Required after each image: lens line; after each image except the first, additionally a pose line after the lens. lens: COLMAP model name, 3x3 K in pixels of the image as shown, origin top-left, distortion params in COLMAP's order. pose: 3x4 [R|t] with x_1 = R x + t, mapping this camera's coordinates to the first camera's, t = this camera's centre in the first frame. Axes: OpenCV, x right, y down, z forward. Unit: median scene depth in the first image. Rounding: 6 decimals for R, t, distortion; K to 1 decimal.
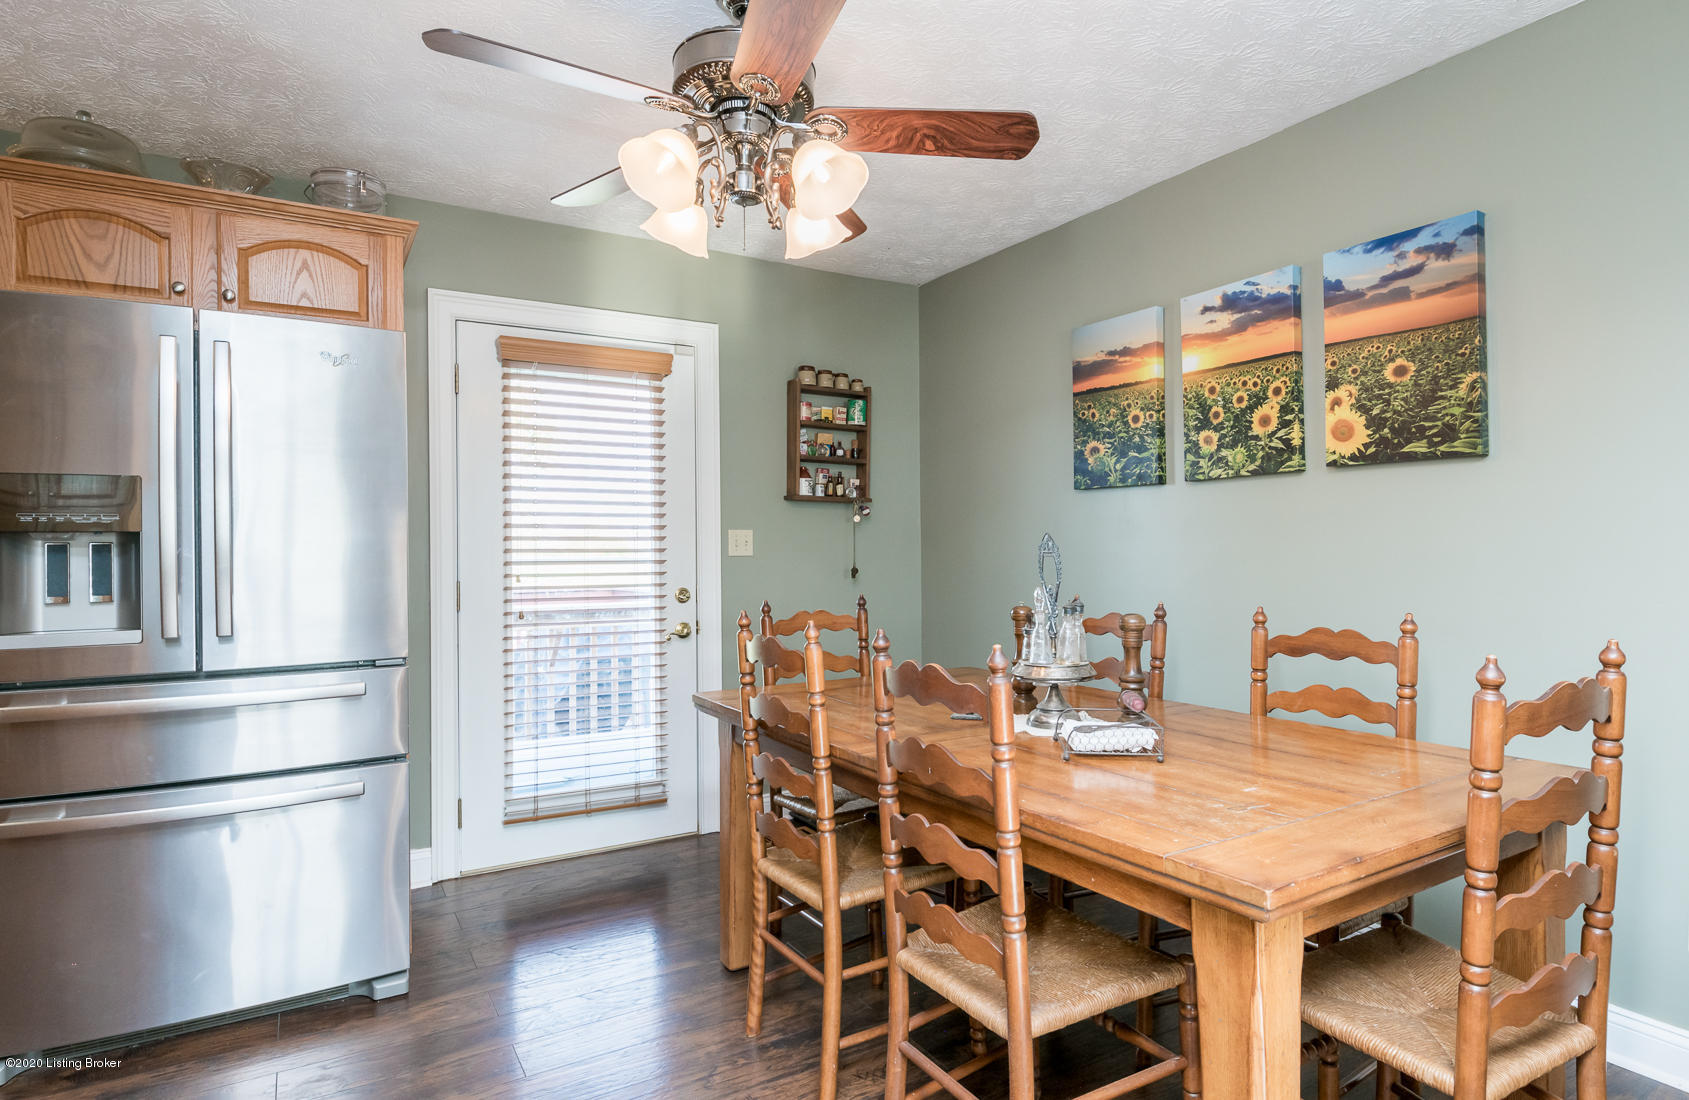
lens RADIAL K [[921.4, 0, 844.5], [0, 921.4, 550.0], [0, 0, 1]] dist [-0.000024, -0.000054]
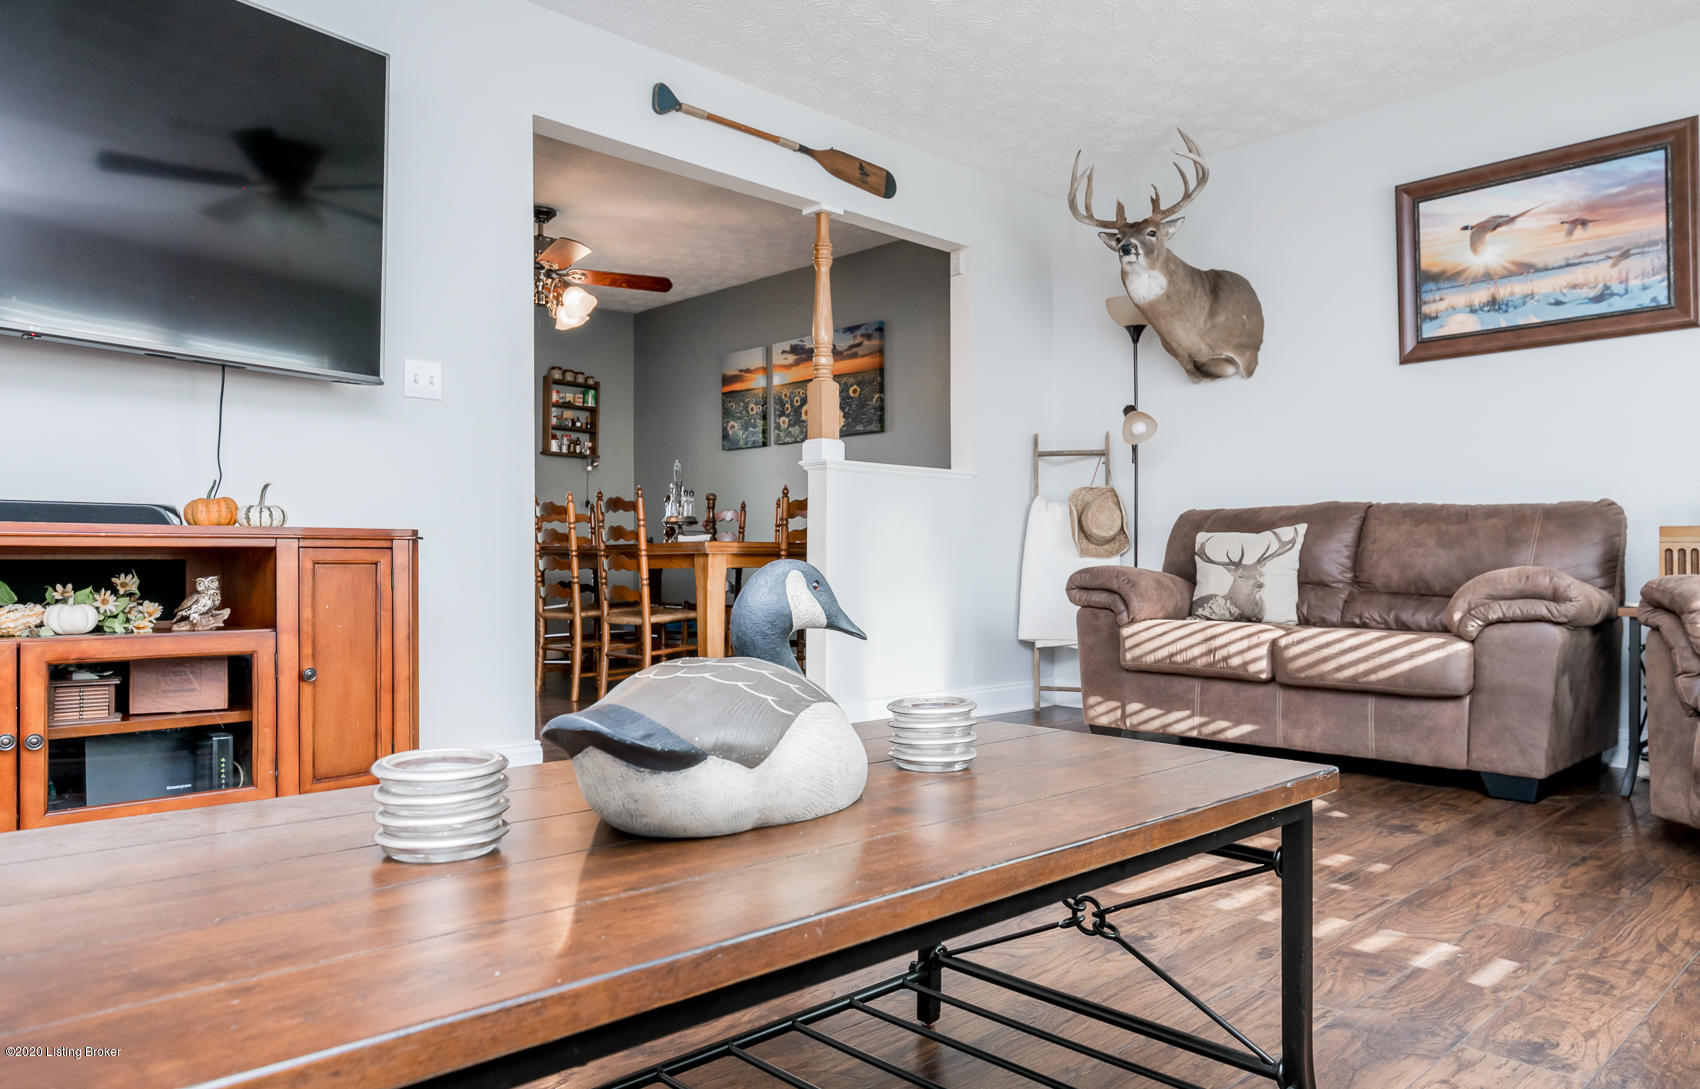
lens RADIAL K [[1141.3, 0, 850.0], [0, 1141.3, 544.5], [0, 0, 1]] dist [0.005726, -0.000964]
pose [[0.971539, 0.007785, 0.236750, -0.016770], [-0.004126, 0.999864, -0.015945, 0.143430], [-0.236842, 0.014514, 0.971440, -1.106616]]
